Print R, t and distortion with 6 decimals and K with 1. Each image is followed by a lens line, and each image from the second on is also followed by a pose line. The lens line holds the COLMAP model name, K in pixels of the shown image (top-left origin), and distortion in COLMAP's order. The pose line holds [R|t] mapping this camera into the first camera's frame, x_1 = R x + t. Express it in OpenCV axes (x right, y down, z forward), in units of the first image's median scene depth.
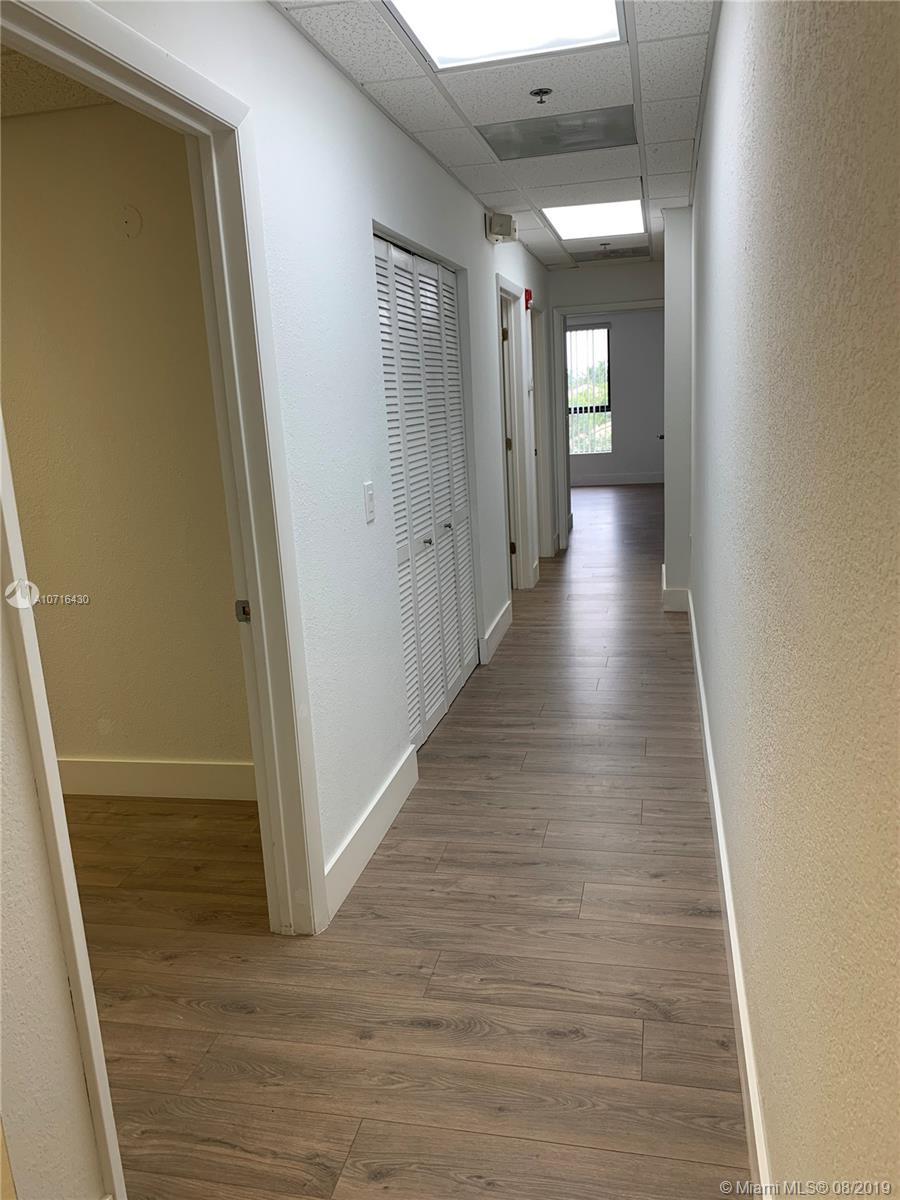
lens RADIAL K [[934.7, 0, 450.0], [0, 934.7, 600.0], [0, 0, 1]] dist [0.043179, -0.075552]
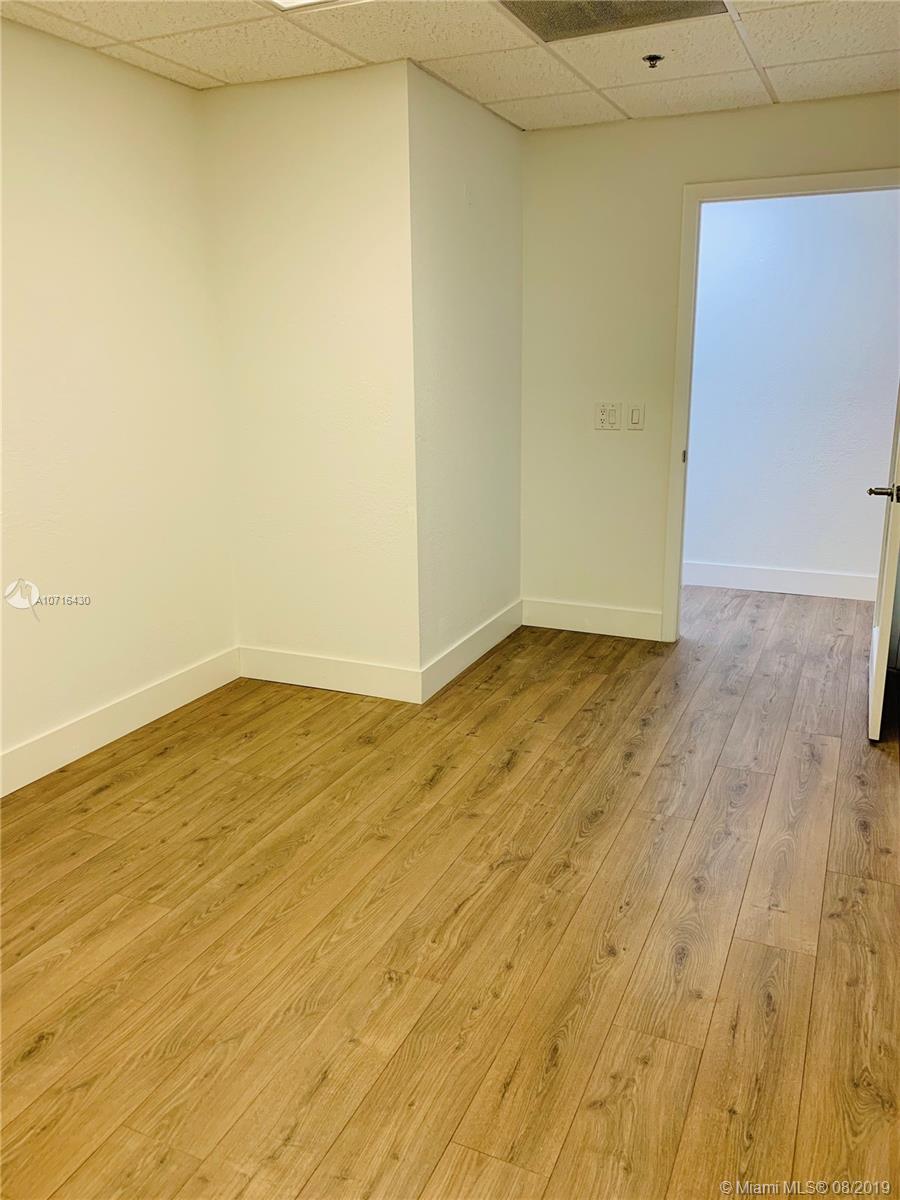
lens RADIAL K [[934.7, 0, 450.0], [0, 934.7, 600.0], [0, 0, 1]] dist [0.043179, -0.075552]
pose [[0.197189, -0.198021, 0.960159, -1.250761], [0.213631, 0.964532, 0.155049, -0.058544], [-0.956806, 0.174546, 0.232498, 0.621386]]
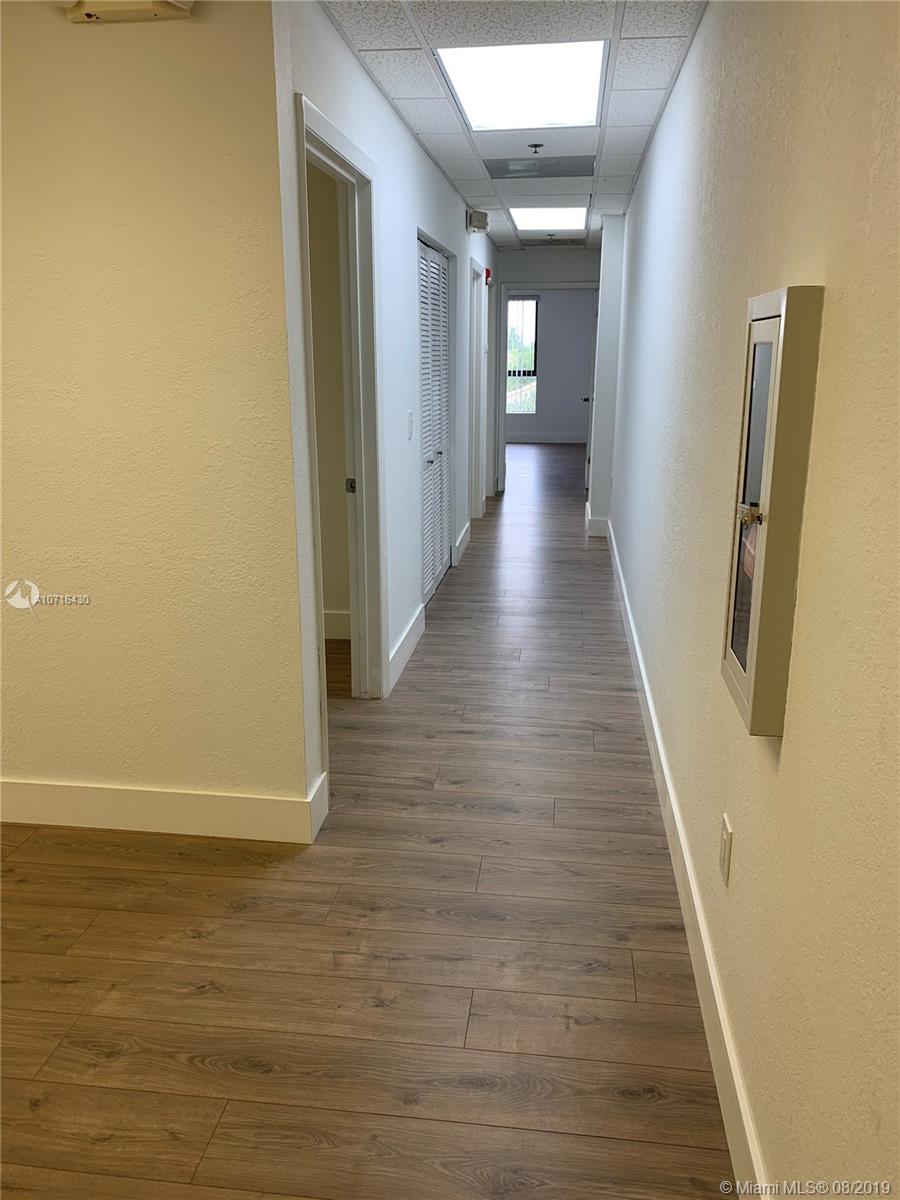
lens RADIAL K [[916.7, 0, 450.0], [0, 916.7, 600.0], [0, 0, 1]] dist [0.114384, -0.267614]
pose [[0.994499, 0.026476, 0.101344, -0.120193], [-0.030831, 0.998657, 0.041647, 0.078503], [-0.100105, -0.044543, 0.993979, -0.329102]]
